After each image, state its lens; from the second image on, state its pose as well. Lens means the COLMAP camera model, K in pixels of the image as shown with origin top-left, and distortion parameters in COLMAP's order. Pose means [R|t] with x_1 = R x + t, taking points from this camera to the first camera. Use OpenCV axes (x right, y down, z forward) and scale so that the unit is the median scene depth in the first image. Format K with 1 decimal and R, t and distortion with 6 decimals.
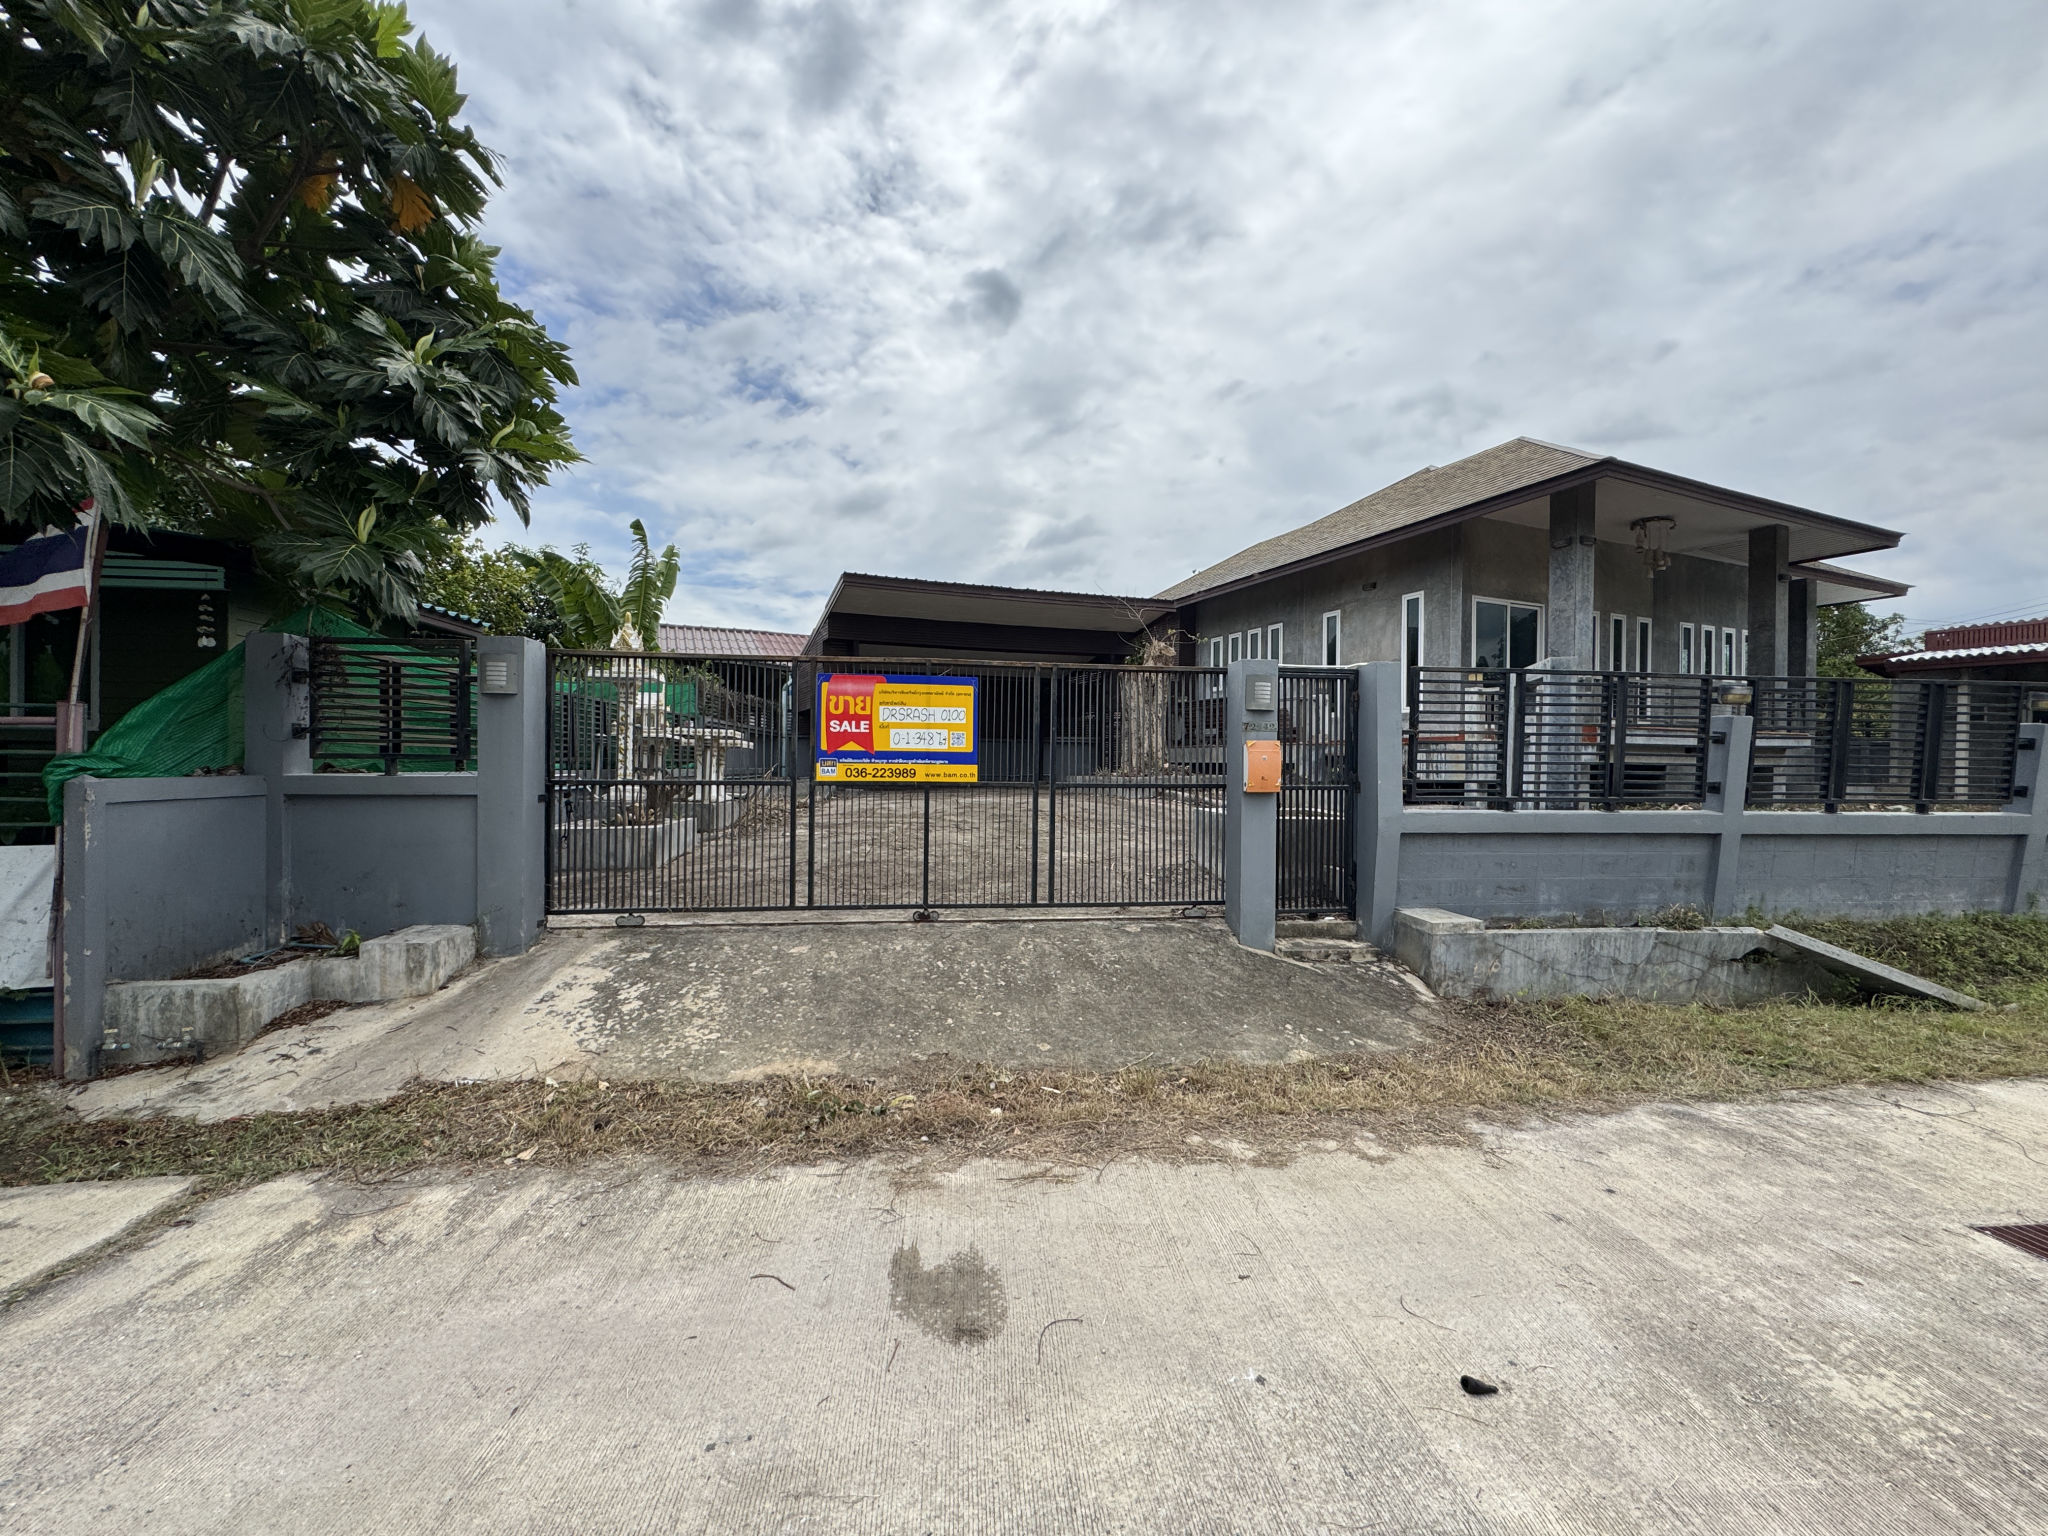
lens RADIAL K [[817.0, 0, 1024.0], [0, 817.0, 768.0], [0, 0, 1]] dist [-0.001163, -0.000119]
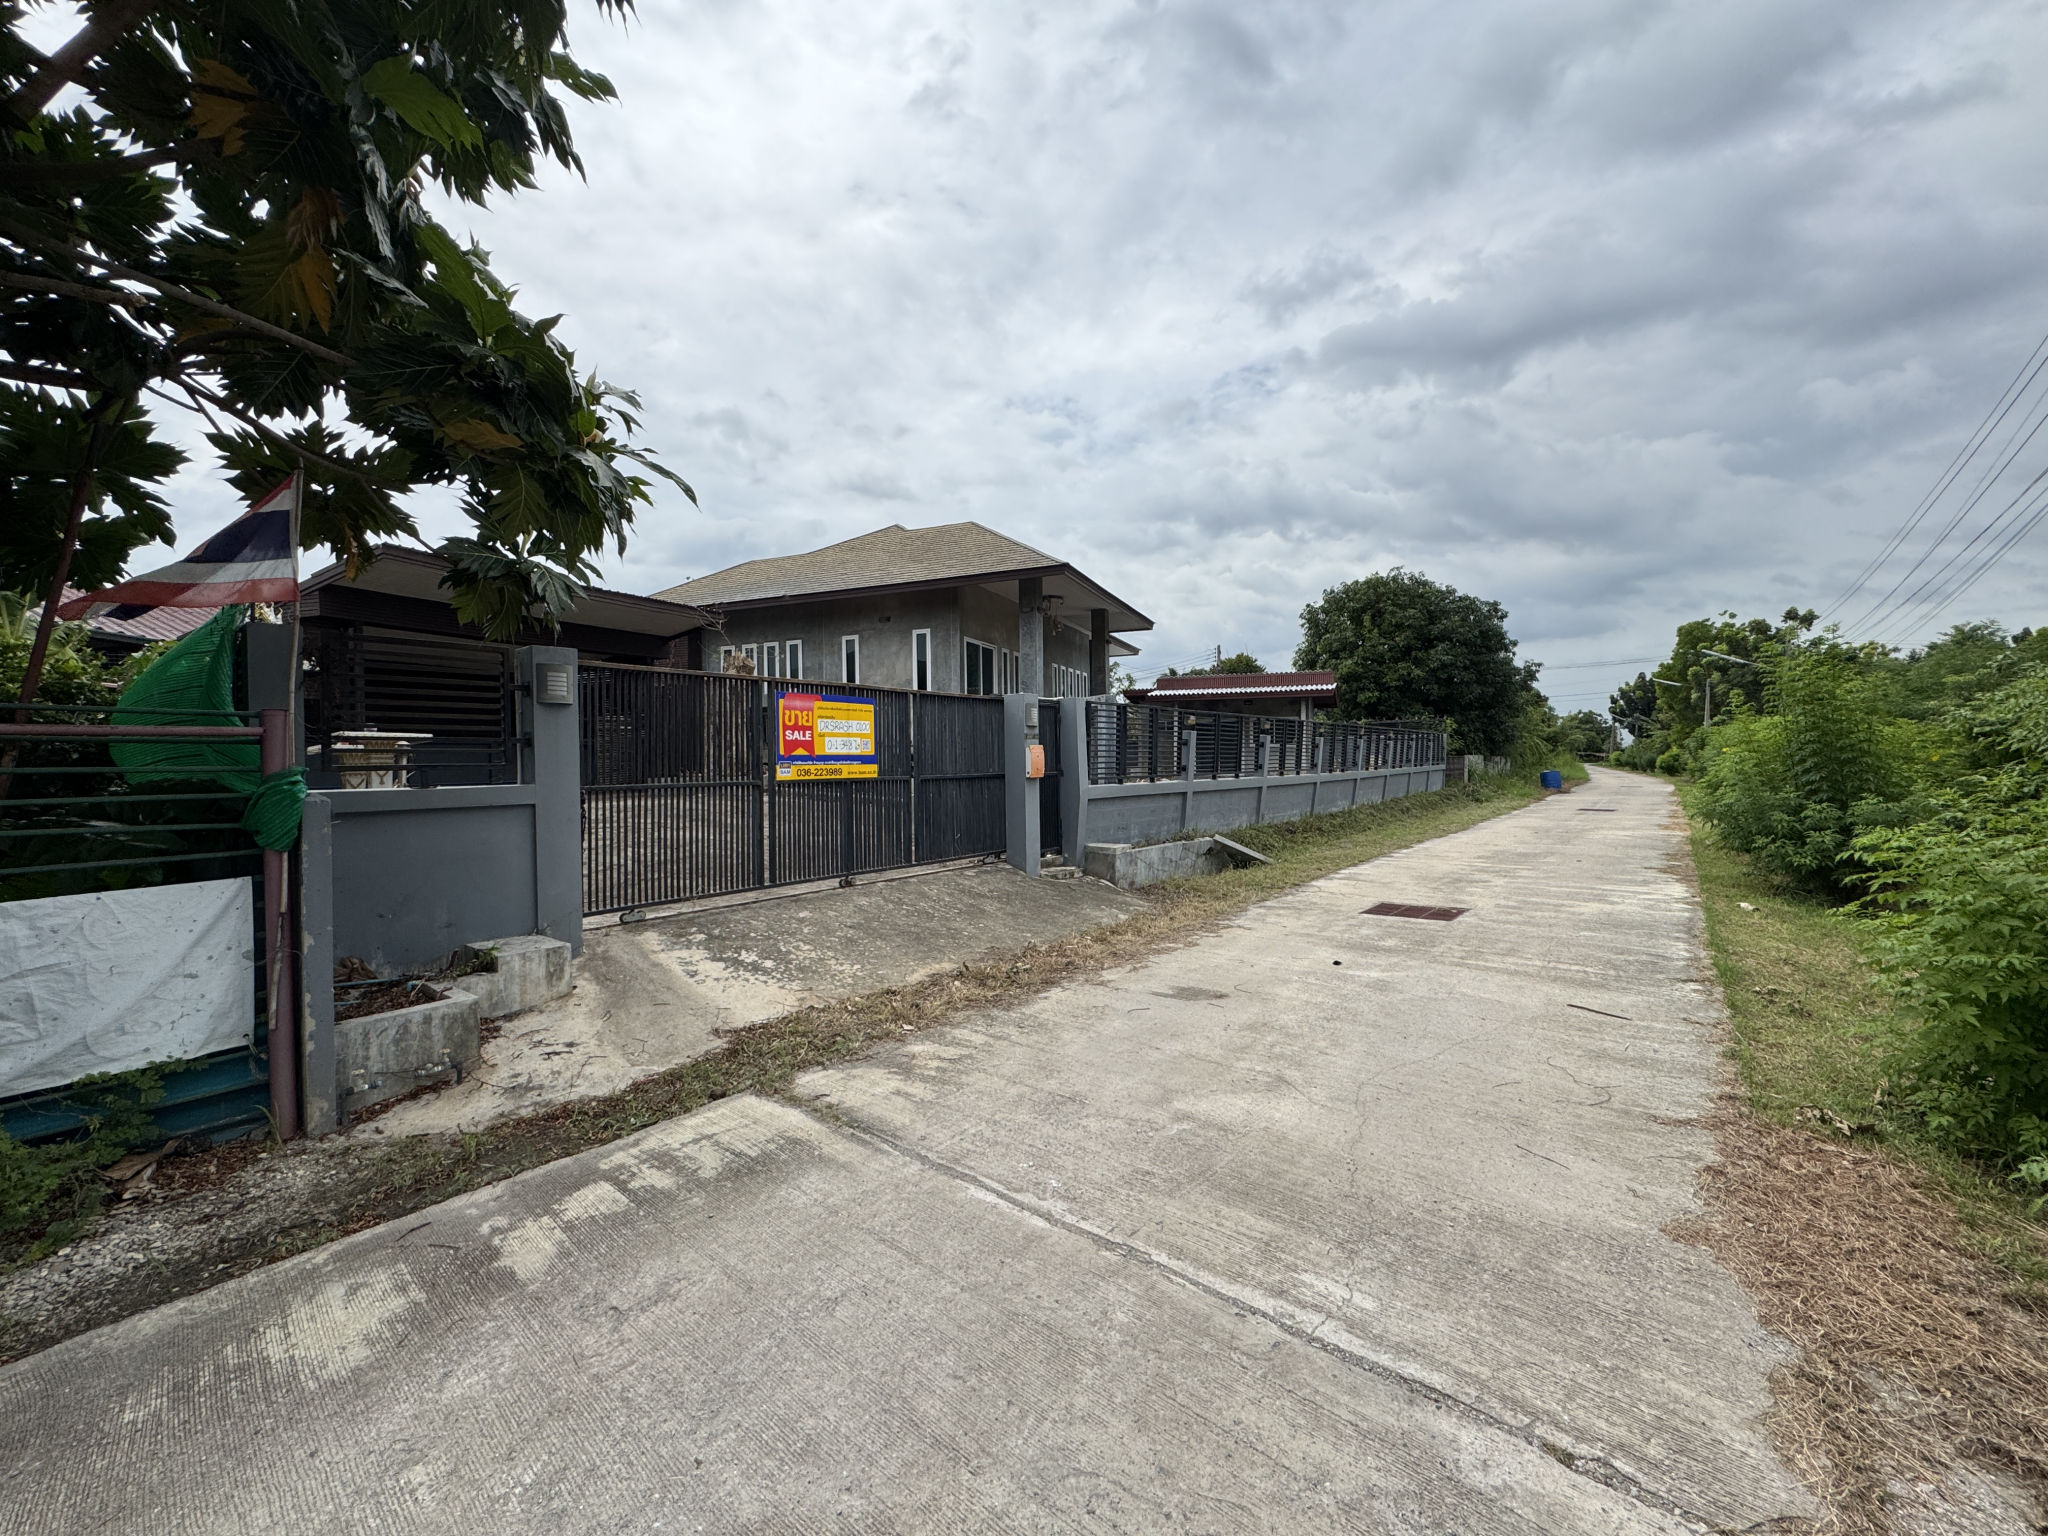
lens RADIAL K [[817.0, 0, 1024.0], [0, 817.0, 768.0], [0, 0, 1]] dist [-0.001163, -0.000119]
pose [[0.714811, -0.024845, 0.698876, -0.830876], [0.024447, 0.999646, 0.010533, -0.006126], [-0.698890, 0.009556, 0.715166, -0.121580]]
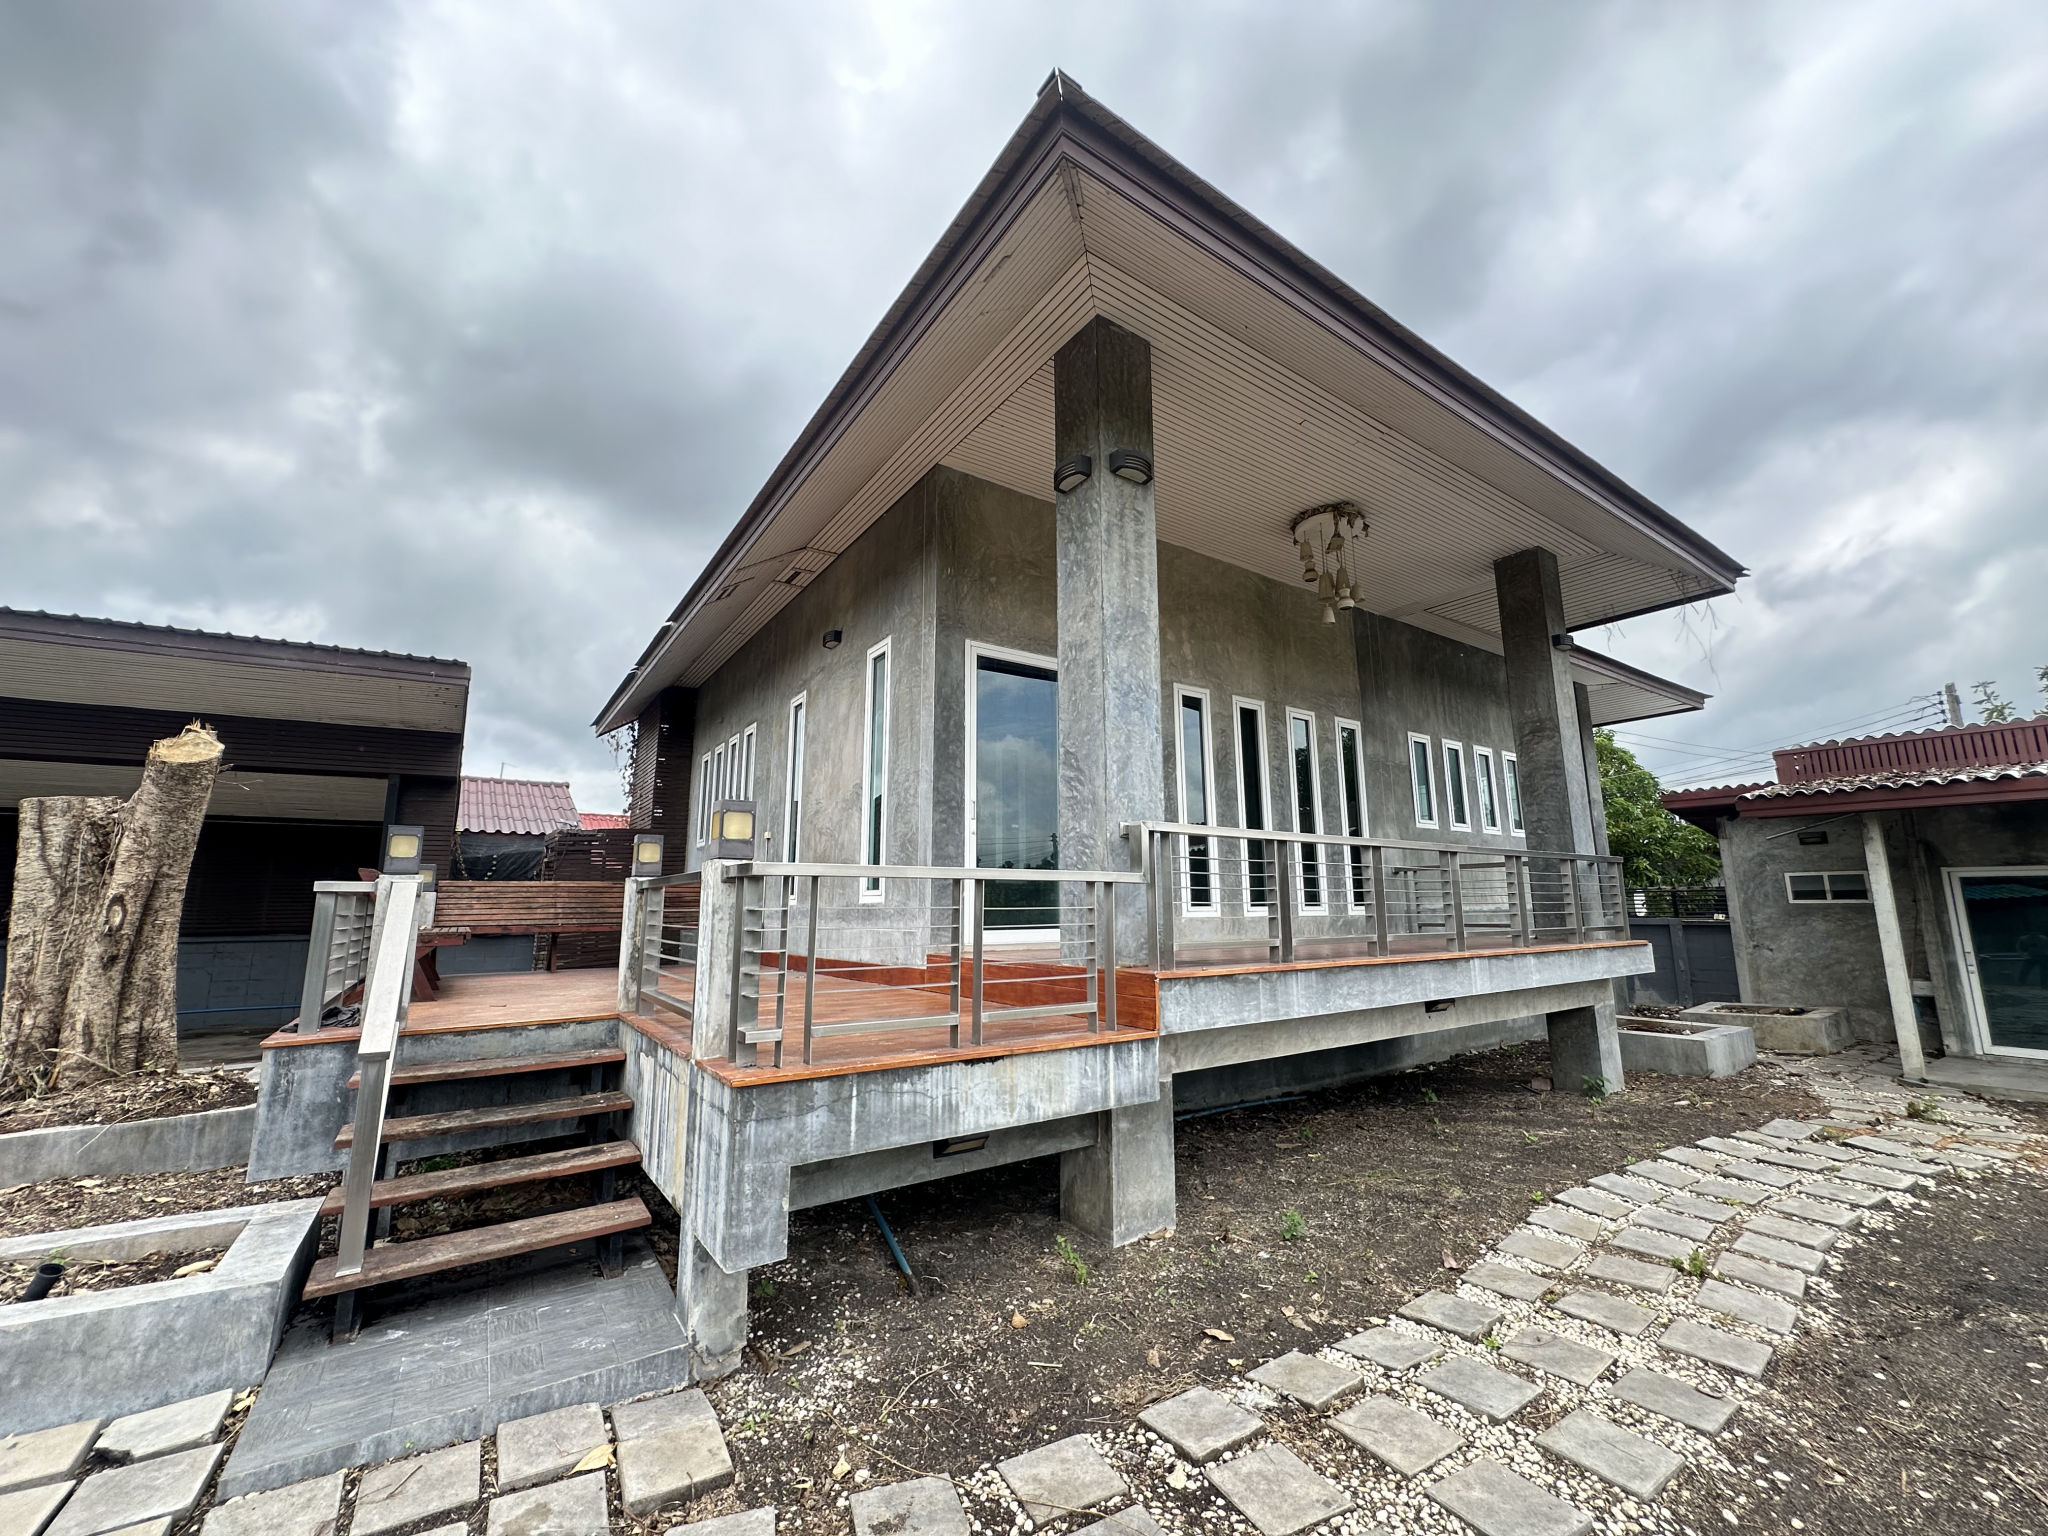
lens RADIAL K [[815.8, 0, 1024.0], [0, 815.8, 768.0], [0, 0, 1]] dist [0.000637, -0.000004]
pose [[0.981185, 0.018011, 0.192226, 1.198456], [0.015931, 0.984691, -0.173581, -0.159052], [-0.192409, 0.173378, 0.965877, 1.400026]]
